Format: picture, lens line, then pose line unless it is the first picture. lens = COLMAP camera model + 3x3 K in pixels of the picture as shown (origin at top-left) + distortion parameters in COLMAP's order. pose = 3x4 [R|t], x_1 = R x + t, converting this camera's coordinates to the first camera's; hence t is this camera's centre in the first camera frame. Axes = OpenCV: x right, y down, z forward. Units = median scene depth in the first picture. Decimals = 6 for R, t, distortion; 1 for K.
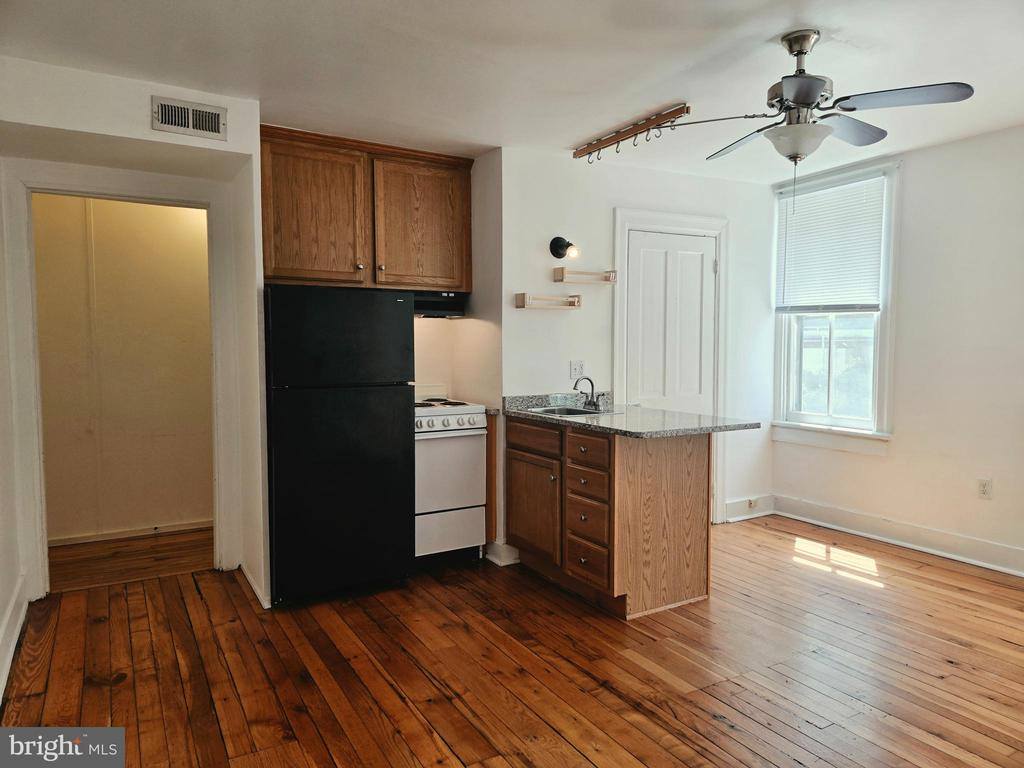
lens RADIAL K [[684.5, 0, 513.2], [0, 684.5, 385.3], [0, 0, 1]] dist [0.070600, -0.056504]
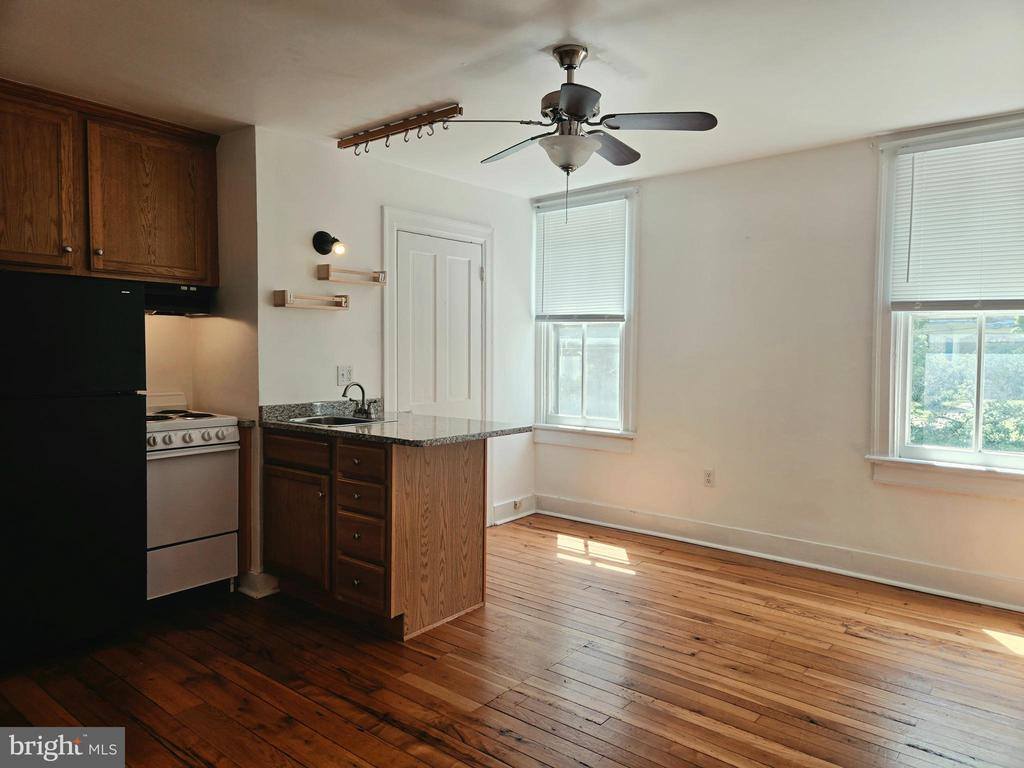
lens RADIAL K [[684.5, 0, 514.4], [0, 684.5, 381.7], [0, 0, 1]] dist [0.070600, -0.056504]
pose [[0.937616, -0.007184, 0.347599, -0.016447], [0.012232, 0.999849, -0.012331, 0.000129], [-0.347458, 0.015813, 0.937562, 0.049342]]
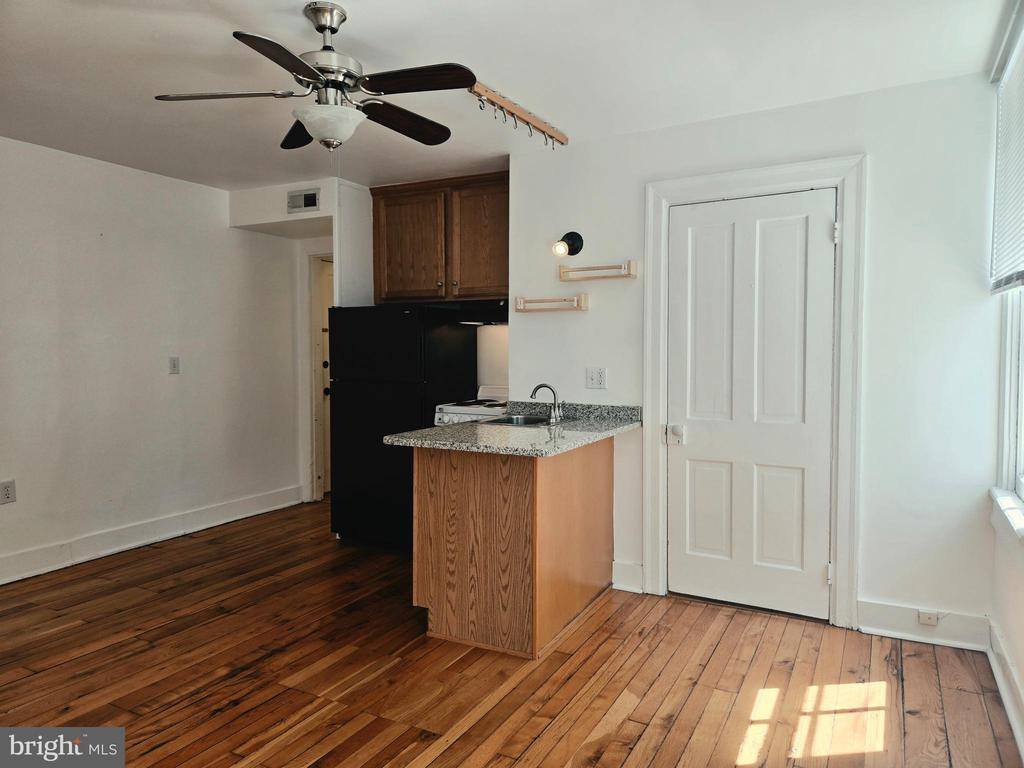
lens RADIAL K [[684.5, 0, 504.5], [0, 684.5, 380.1], [0, 0, 1]] dist [0.070600, -0.056504]
pose [[0.520529, 0.040053, -0.852904, 0.862552], [-0.053442, 0.998469, 0.014273, -0.029282], [0.852170, 0.038151, 0.521873, 0.483841]]
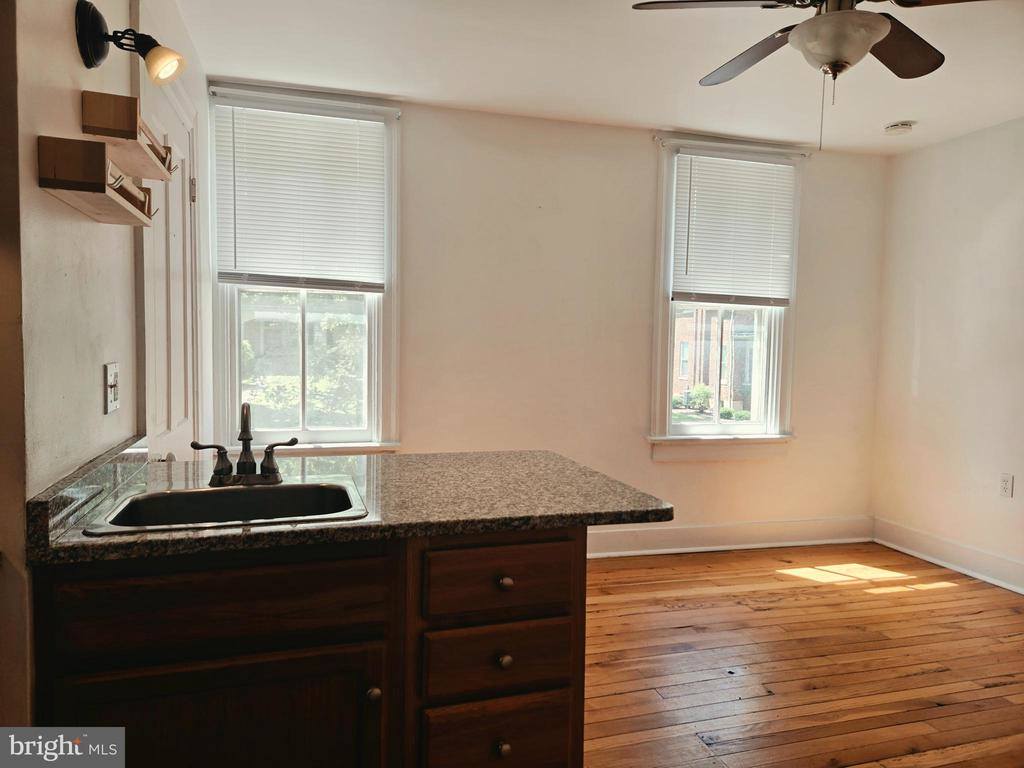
lens RADIAL K [[684.5, 0, 506.8], [0, 684.5, 383.2], [0, 0, 1]] dist [0.070600, -0.056504]
pose [[0.235568, -0.053627, 0.970377, -0.245776], [0.040115, 0.998162, 0.045424, -0.036855], [-0.971030, 0.028226, 0.237287, 0.768286]]
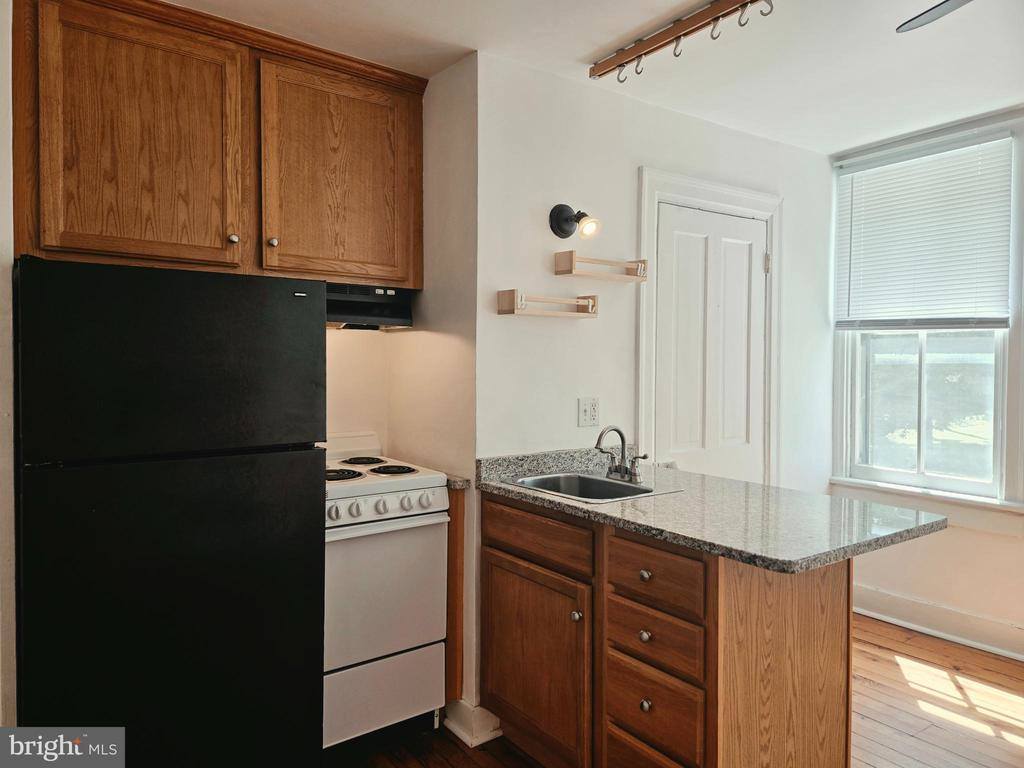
lens RADIAL K [[684.5, 0, 507.5], [0, 684.5, 376.7], [0, 0, 1]] dist [0.070600, -0.056504]
pose [[0.994782, 0.004947, 0.101903, -0.051579], [-0.001079, 0.999278, -0.037976, -0.034375], [-0.102017, 0.037668, 0.994069, 0.402727]]
